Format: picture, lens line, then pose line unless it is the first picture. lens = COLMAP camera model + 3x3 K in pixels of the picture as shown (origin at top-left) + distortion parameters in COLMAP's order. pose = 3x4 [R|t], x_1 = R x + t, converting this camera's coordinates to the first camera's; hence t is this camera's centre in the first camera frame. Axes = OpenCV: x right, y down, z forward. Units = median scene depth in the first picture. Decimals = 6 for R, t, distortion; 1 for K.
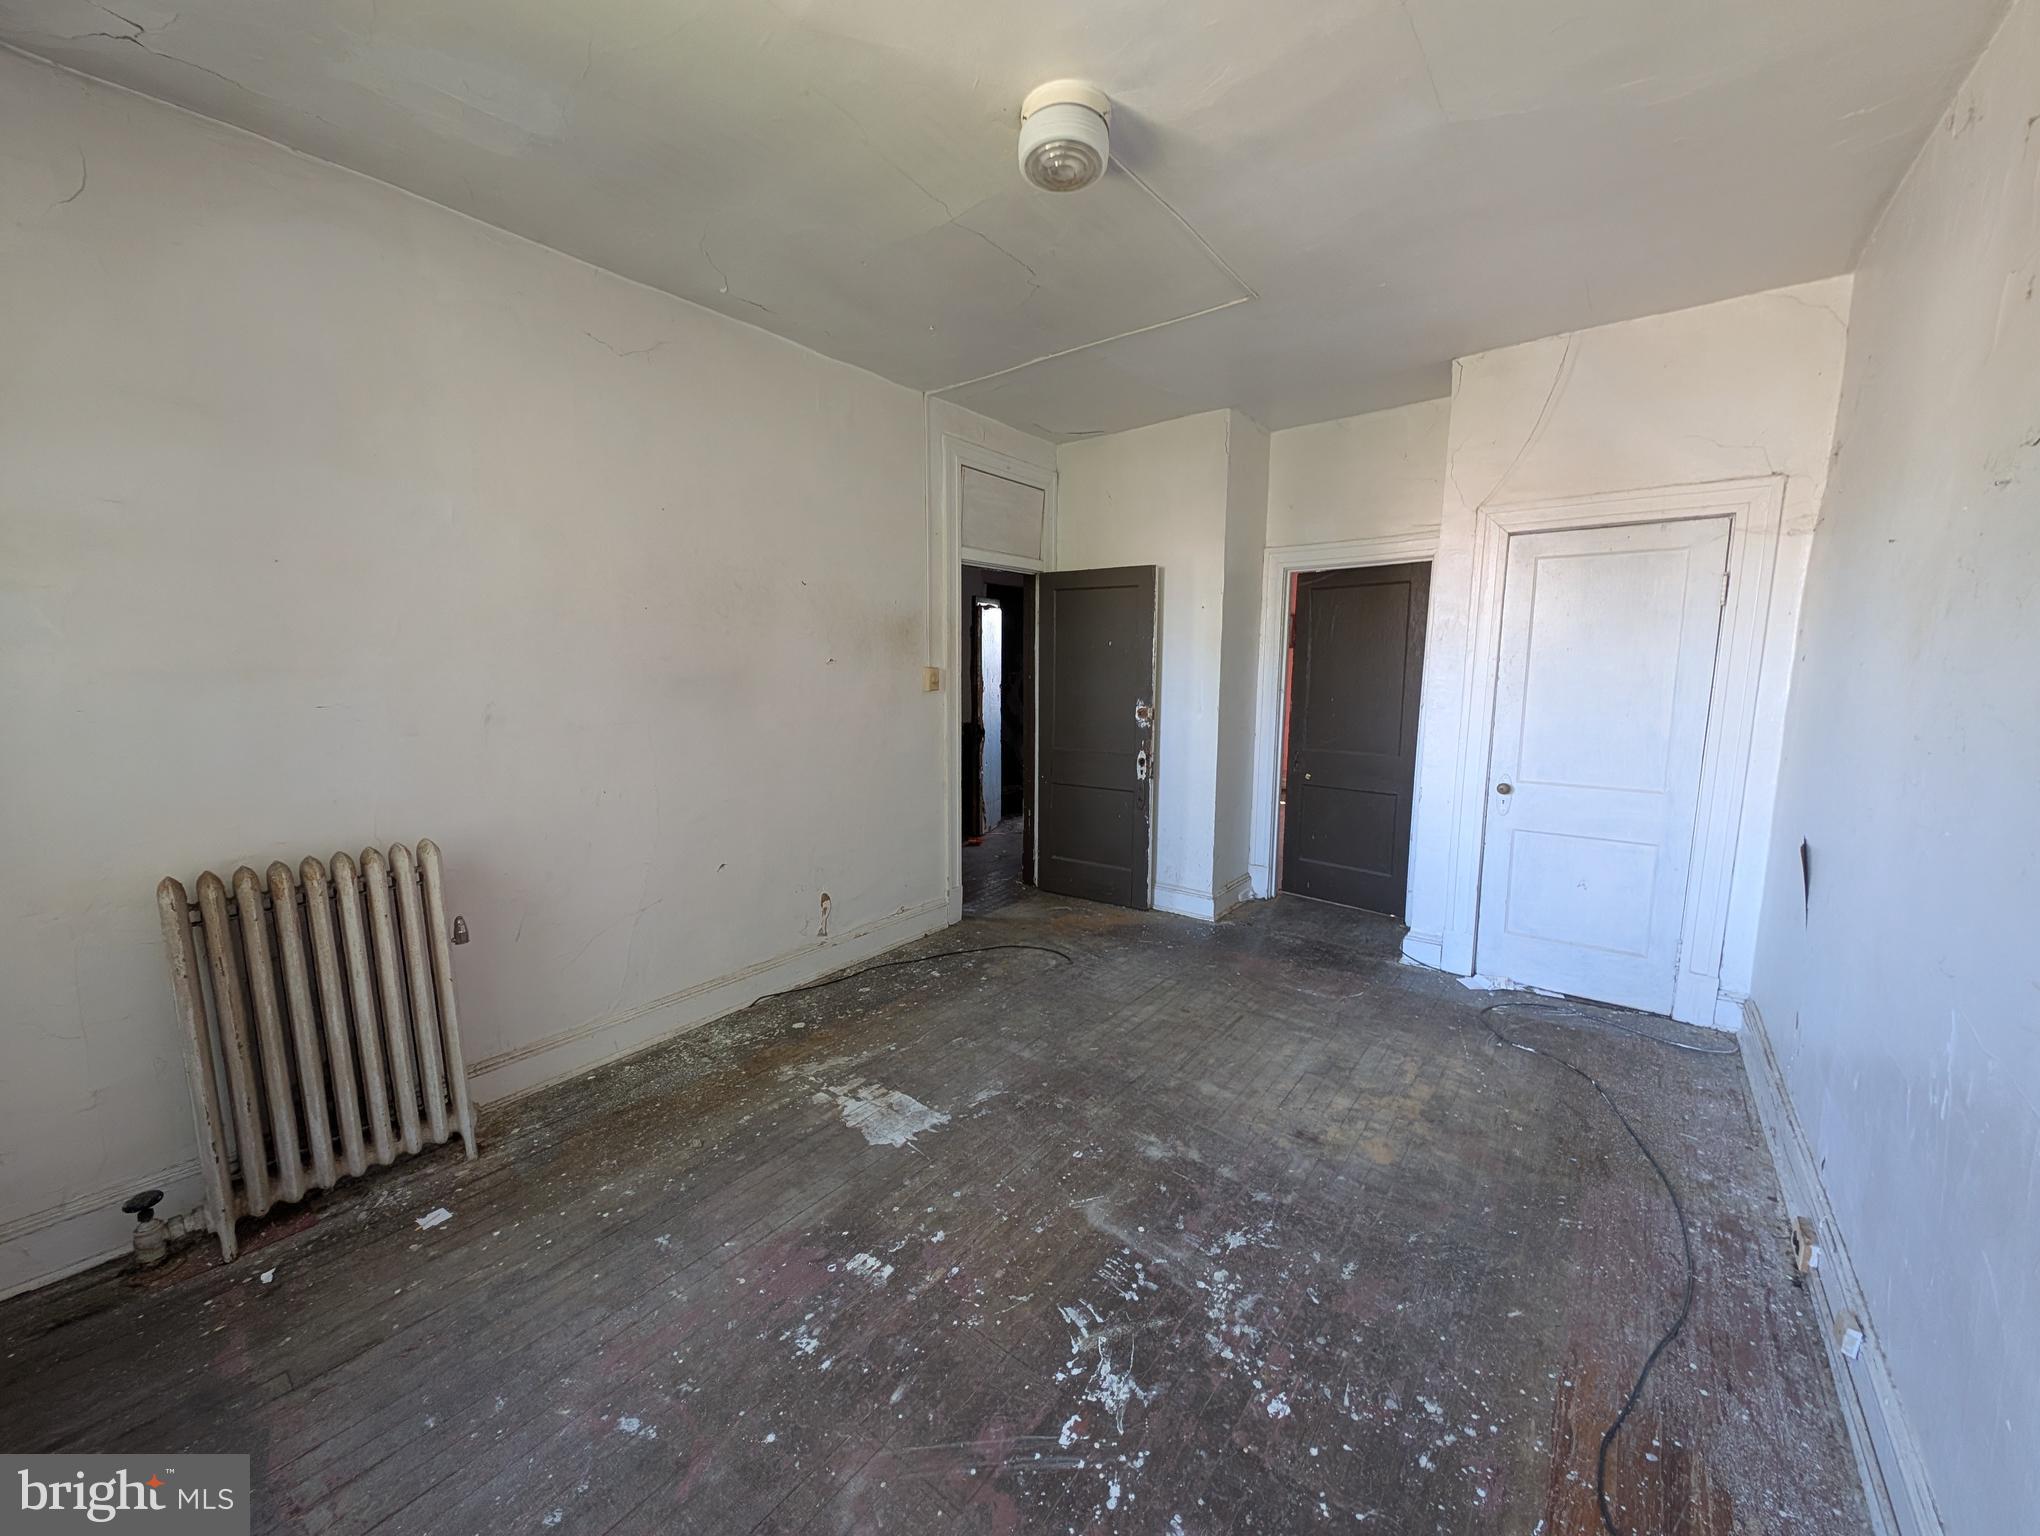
lens RADIAL K [[771.0, 0, 1019.5], [0, 771.0, 762.8], [0, 0, 1]] dist [0.011680, -0.006565]
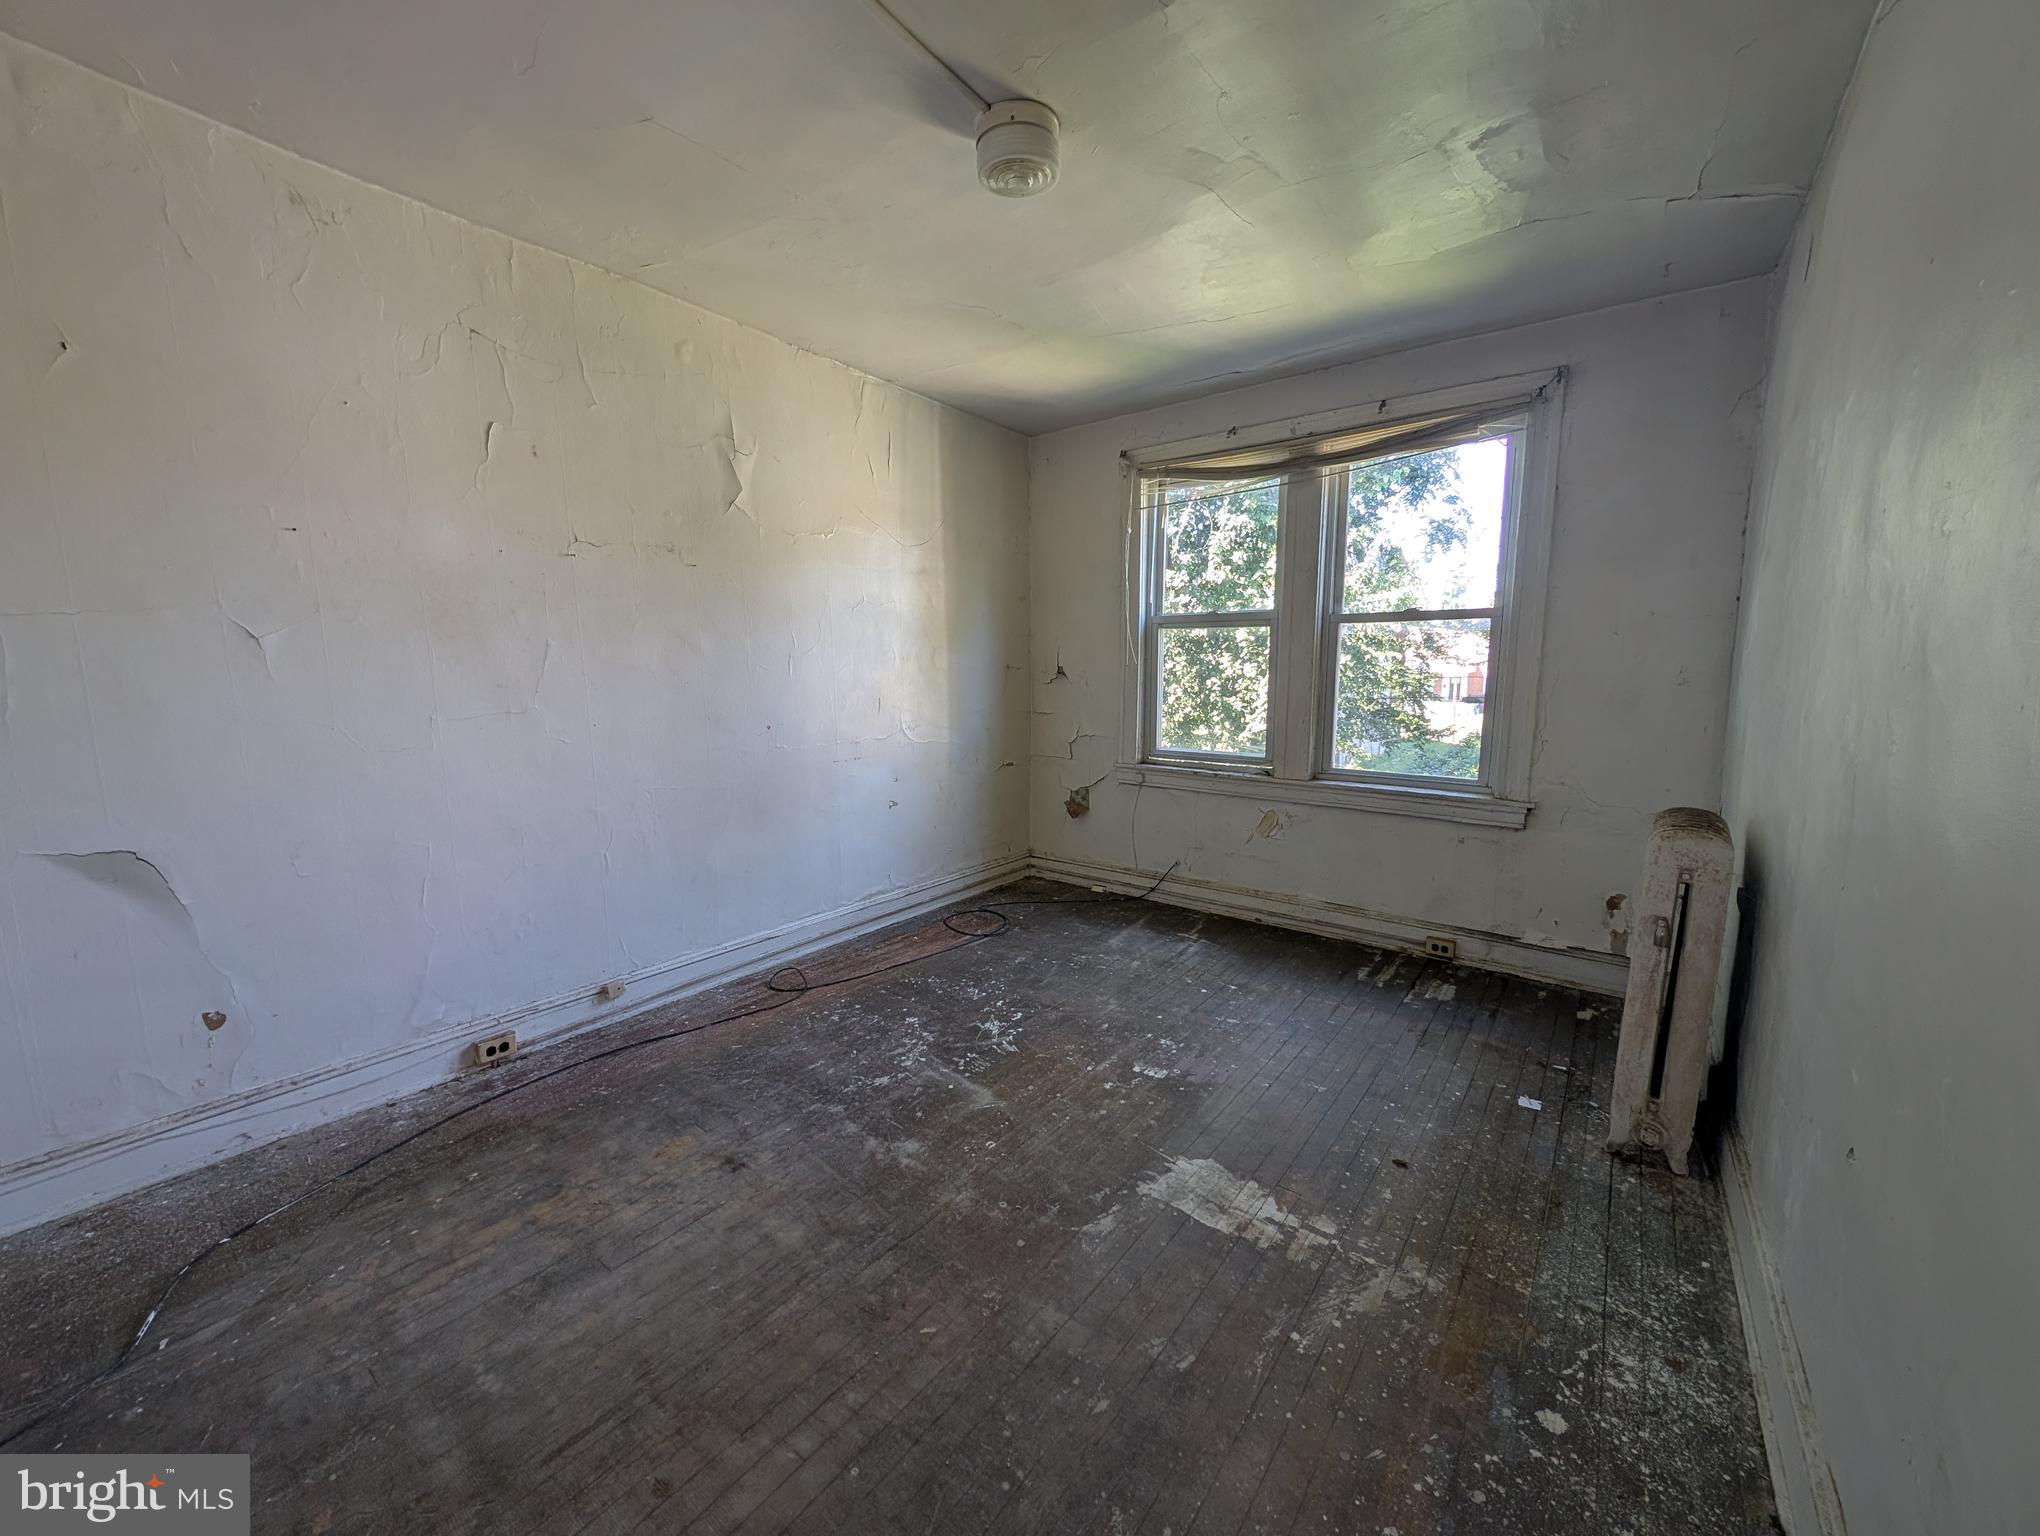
lens RADIAL K [[771.0, 0, 1019.5], [0, 771.0, 762.8], [0, 0, 1]] dist [0.011680, -0.006565]
pose [[-0.999975, -0.004864, -0.005163, 0.045349], [-0.006012, 0.967447, 0.253001, -0.200720], [0.003764, 0.253026, -0.967452, 1.775234]]
